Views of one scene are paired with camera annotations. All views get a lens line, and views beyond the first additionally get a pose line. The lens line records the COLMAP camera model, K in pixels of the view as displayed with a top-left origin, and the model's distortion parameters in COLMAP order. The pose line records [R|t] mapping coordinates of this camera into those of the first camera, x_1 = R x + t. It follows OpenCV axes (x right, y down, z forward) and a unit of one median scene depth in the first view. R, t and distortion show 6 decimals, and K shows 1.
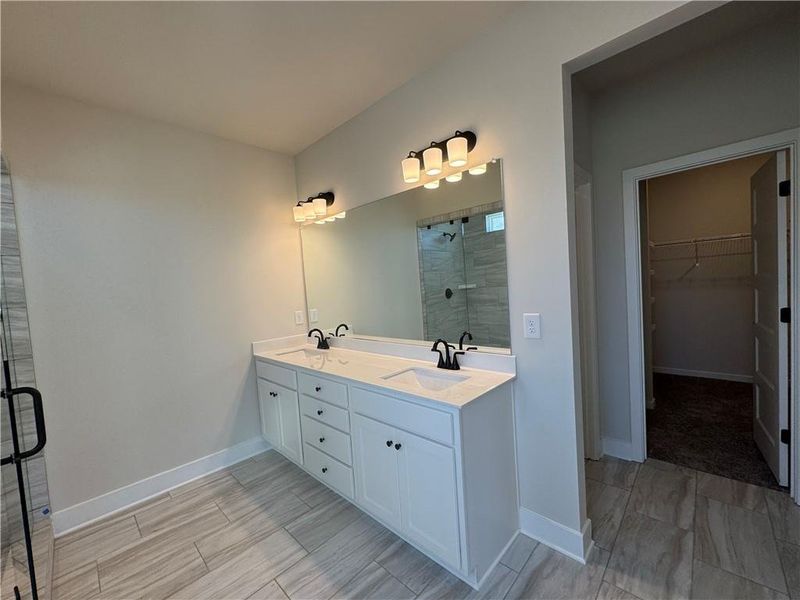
lens RADIAL K [[321.6, 0, 397.4], [0, 321.6, 299.6], [0, 0, 1]] dist [-0.000354, 0.000482]
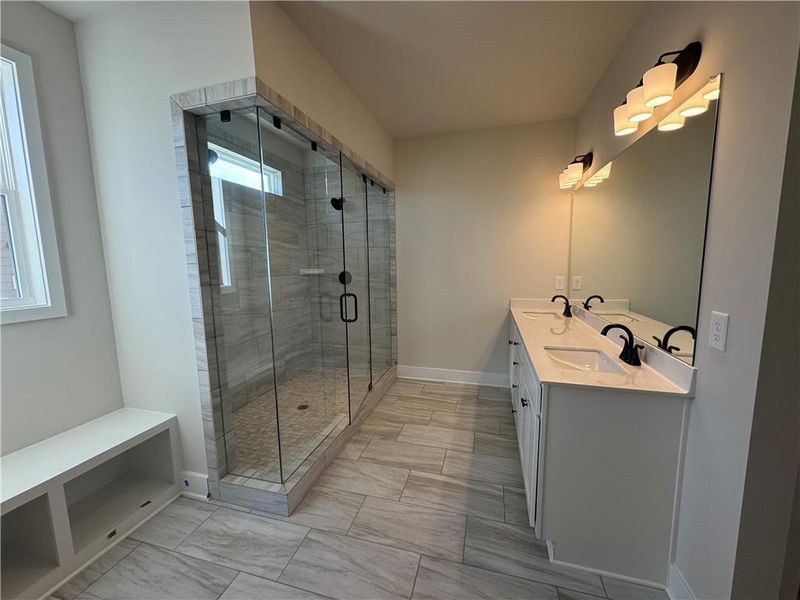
lens RADIAL K [[321.6, 0, 398.0], [0, 321.6, 301.6], [0, 0, 1]] dist [-0.000354, 0.000482]
pose [[0.467435, 0.169734, -0.867580, 0.559049], [-0.054351, 0.985056, 0.163434, -0.040098], [0.882355, -0.029241, 0.469675, 0.083686]]
